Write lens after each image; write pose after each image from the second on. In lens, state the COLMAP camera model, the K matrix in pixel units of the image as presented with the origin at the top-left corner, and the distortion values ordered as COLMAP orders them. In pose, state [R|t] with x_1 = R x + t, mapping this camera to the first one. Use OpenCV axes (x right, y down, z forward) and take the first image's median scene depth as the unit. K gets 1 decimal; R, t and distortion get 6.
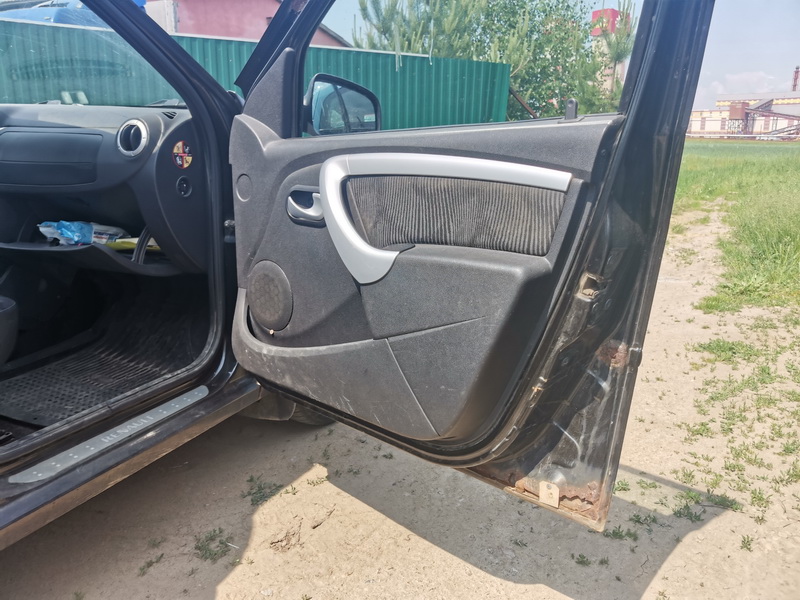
lens RADIAL K [[596.9, 0, 400.0], [0, 596.9, 300.0], [0, 0, 1]] dist [0.028163, -0.098112]
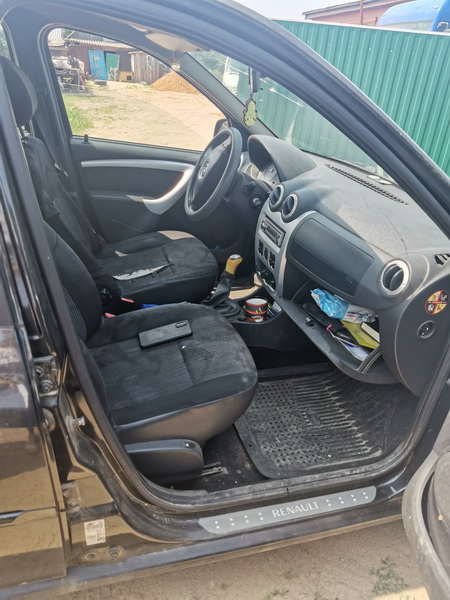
lens RADIAL K [[447.7, 0, 225.0], [0, 447.7, 300.0], [0, 0, 1]] dist [0.028163, -0.098112]
pose [[0.633364, 0.397173, -0.664156, -0.092031], [-0.275255, 0.917743, 0.286327, -0.362135], [0.723246, 0.001463, 0.690589, 0.226690]]
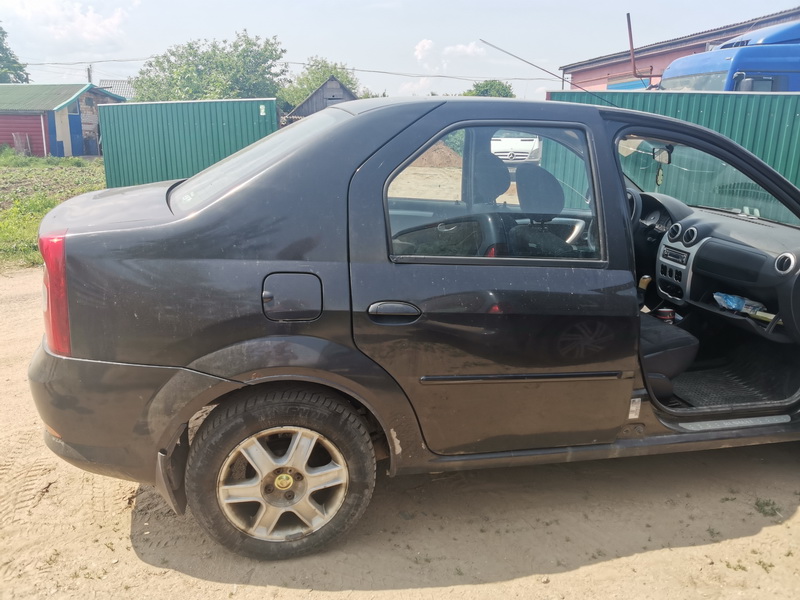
lens RADIAL K [[596.9, 0, 400.0], [0, 596.9, 300.0], [0, 0, 1]] dist [0.028163, -0.098112]
pose [[0.571208, 0.215081, -0.792125, 0.282474], [-0.211577, 0.971028, 0.111088, -0.118900], [0.793068, 0.104141, 0.600165, -0.854295]]
